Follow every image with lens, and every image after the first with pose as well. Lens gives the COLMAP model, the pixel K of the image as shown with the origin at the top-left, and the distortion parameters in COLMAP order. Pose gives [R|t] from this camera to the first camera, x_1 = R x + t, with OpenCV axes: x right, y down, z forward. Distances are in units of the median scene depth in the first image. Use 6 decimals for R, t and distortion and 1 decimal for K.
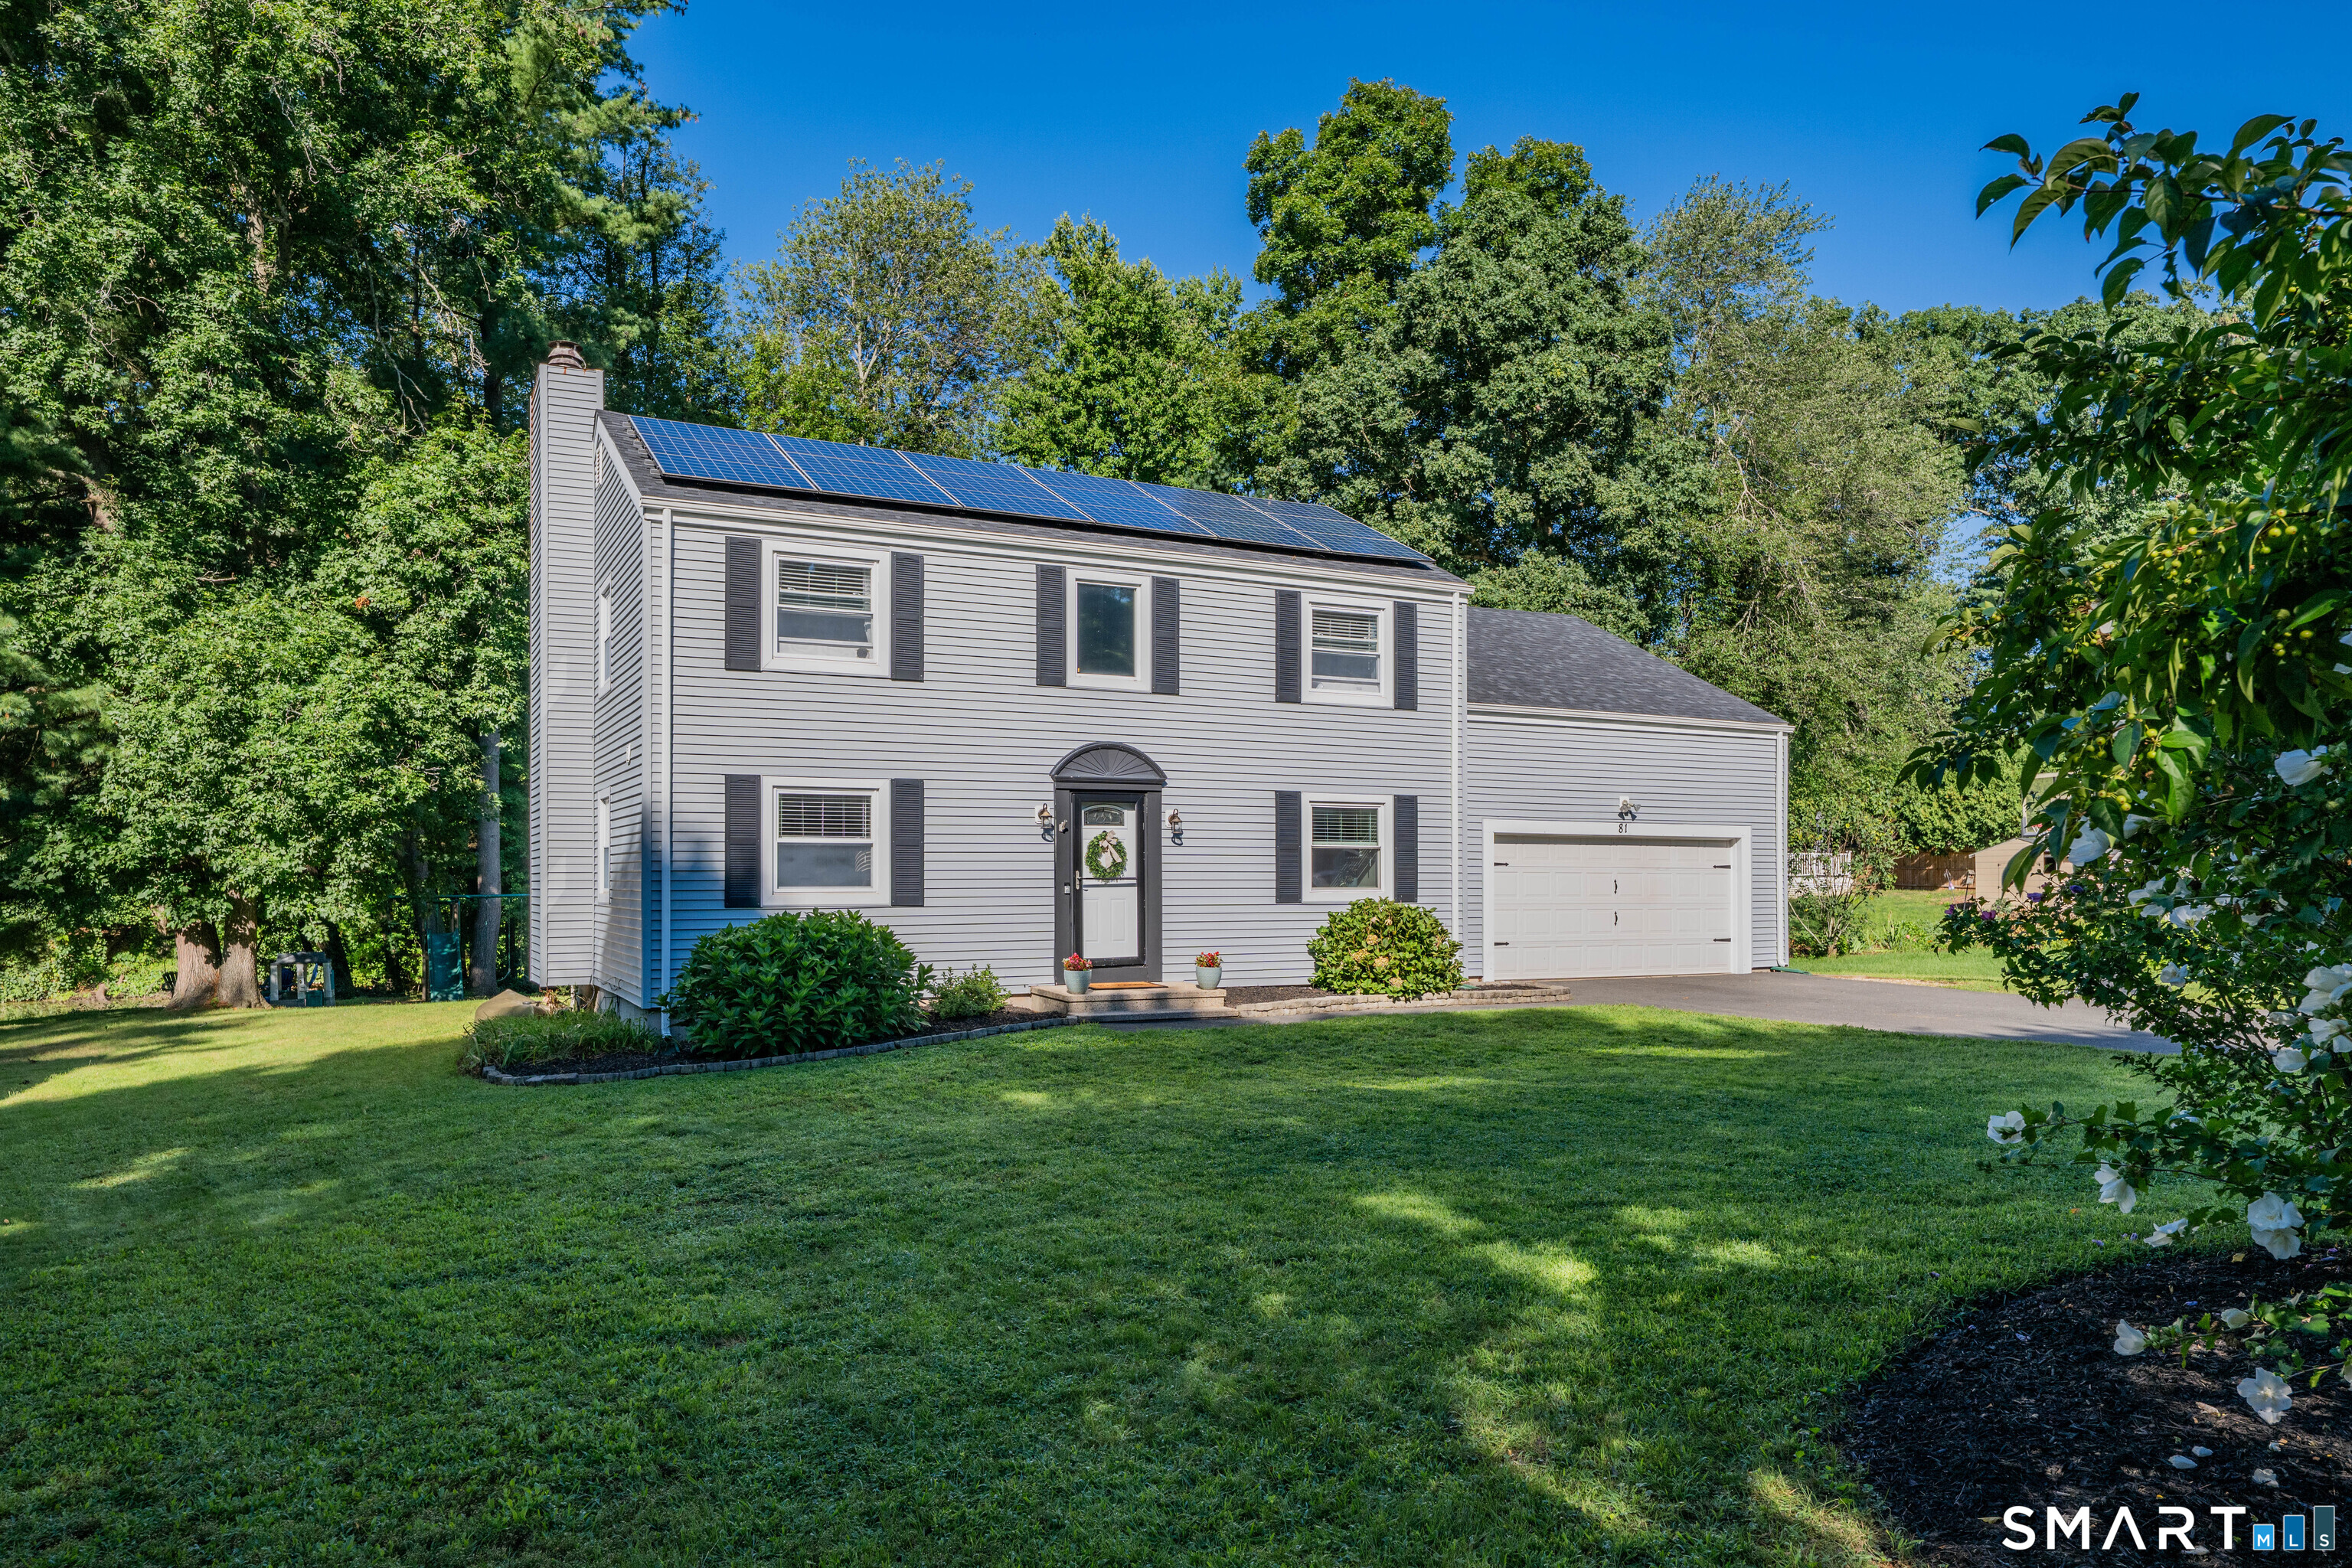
lens RADIAL K [[1486.6, 0, 1160.2], [0, 1486.6, 834.3], [0, 0, 1]] dist [-0.000895, -0.001442]
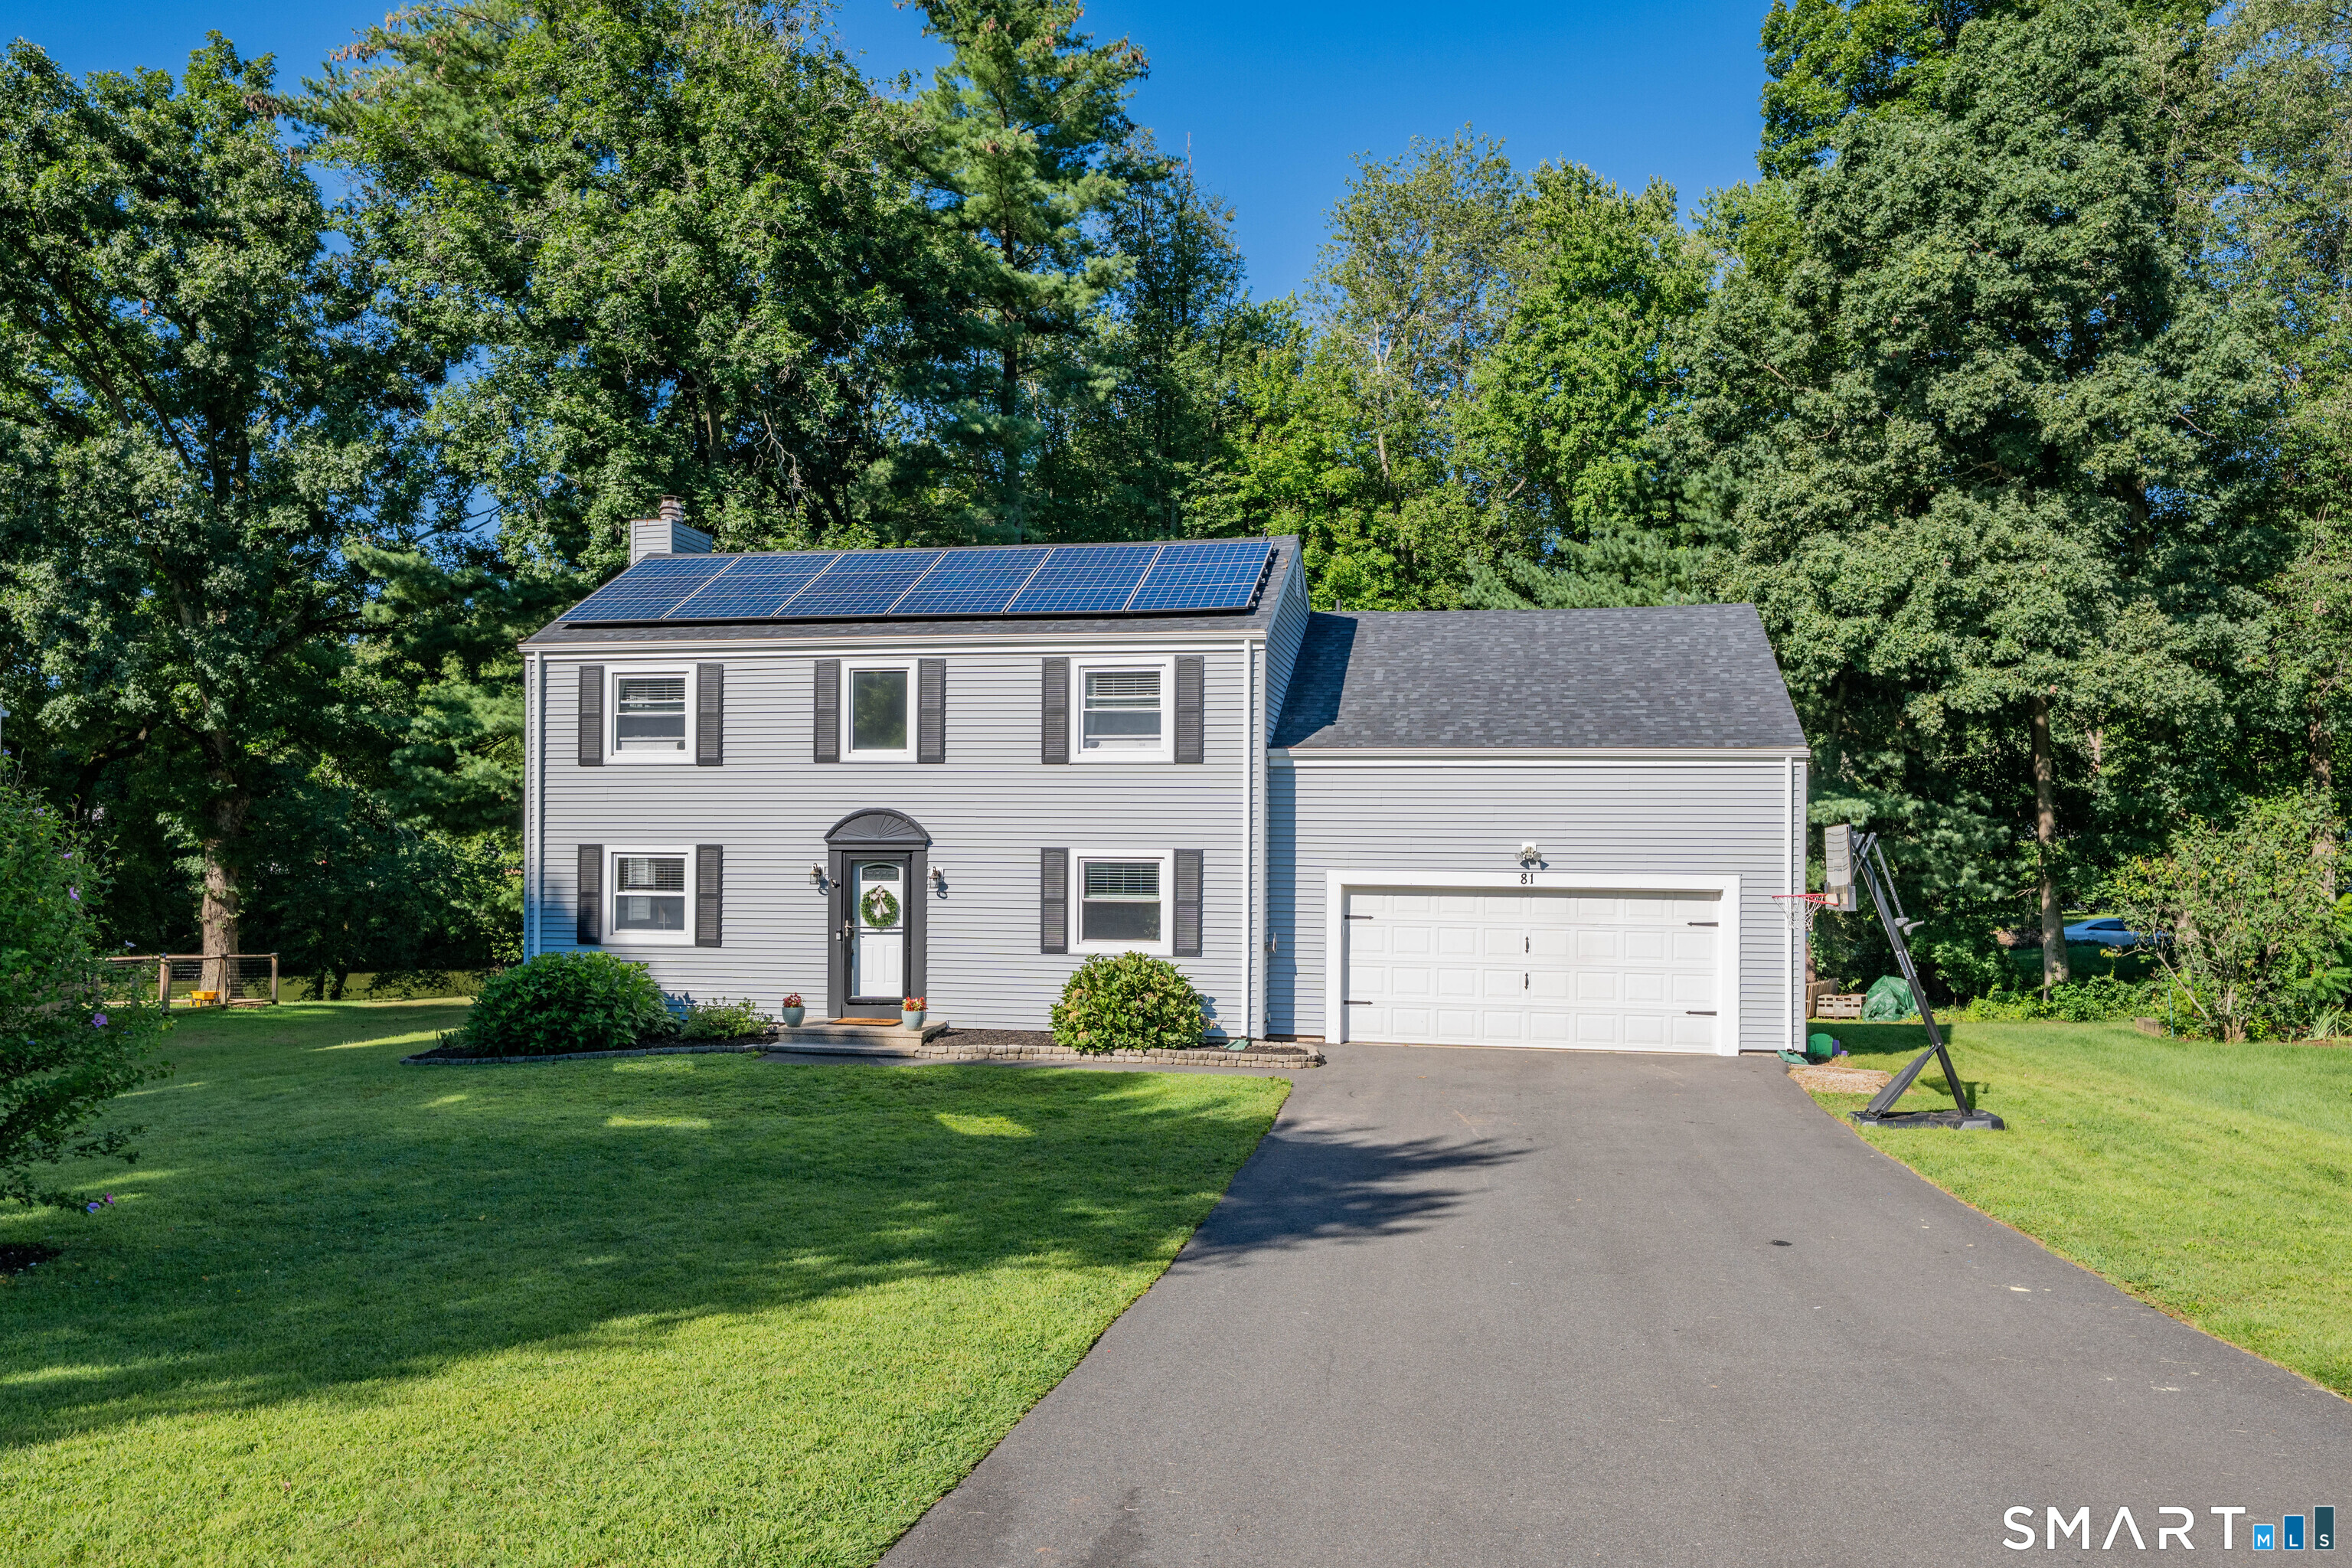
lens RADIAL K [[1687.1, 0, 1167.7], [0, 1687.1, 808.8], [0, 0, 1]] dist [0.003791, -0.008988]
pose [[0.796251, -0.008239, -0.604911, 0.883387], [0.010008, 0.999950, -0.000445, -0.055998], [0.604884, -0.005699, 0.796293, 0.092603]]
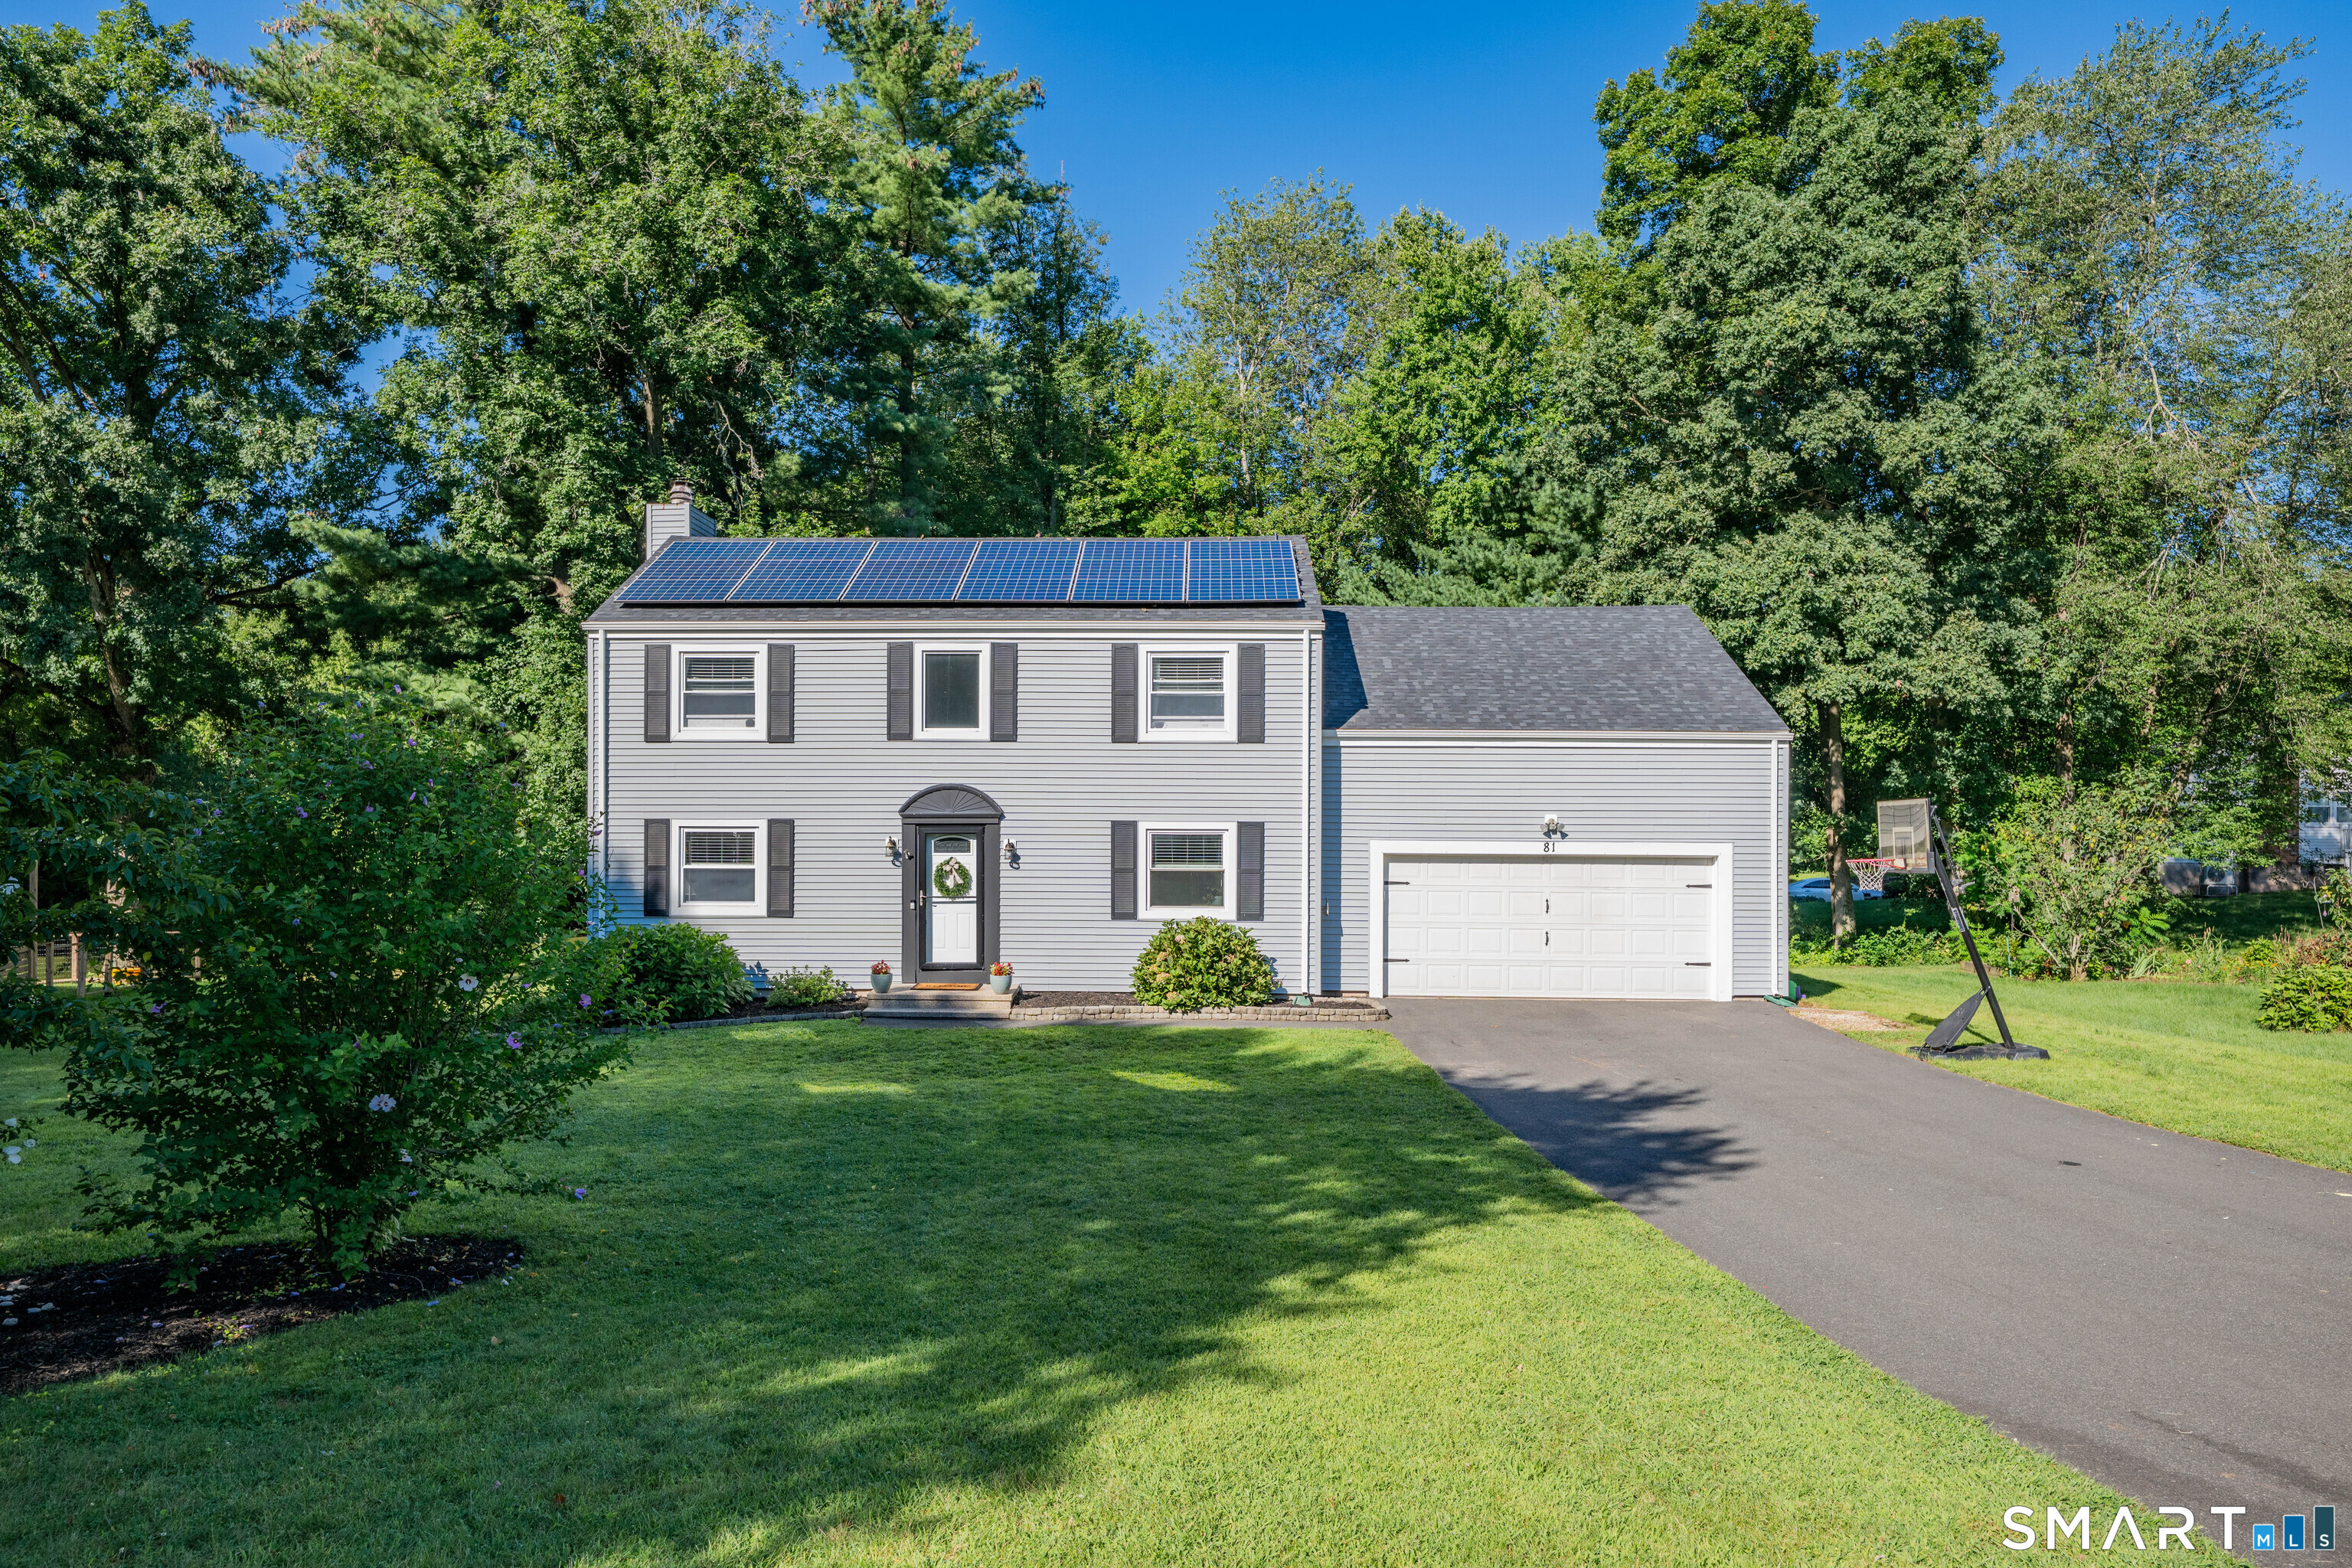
lens RADIAL K [[1535.9, 0, 1159.6], [0, 1535.9, 792.0], [0, 0, 1]] dist [-0.001062, -0.000772]
pose [[0.882233, -0.005625, -0.470779, 0.666282], [0.009351, 0.999941, 0.005576, -0.057853], [0.470720, -0.009321, 0.882233, -0.021074]]
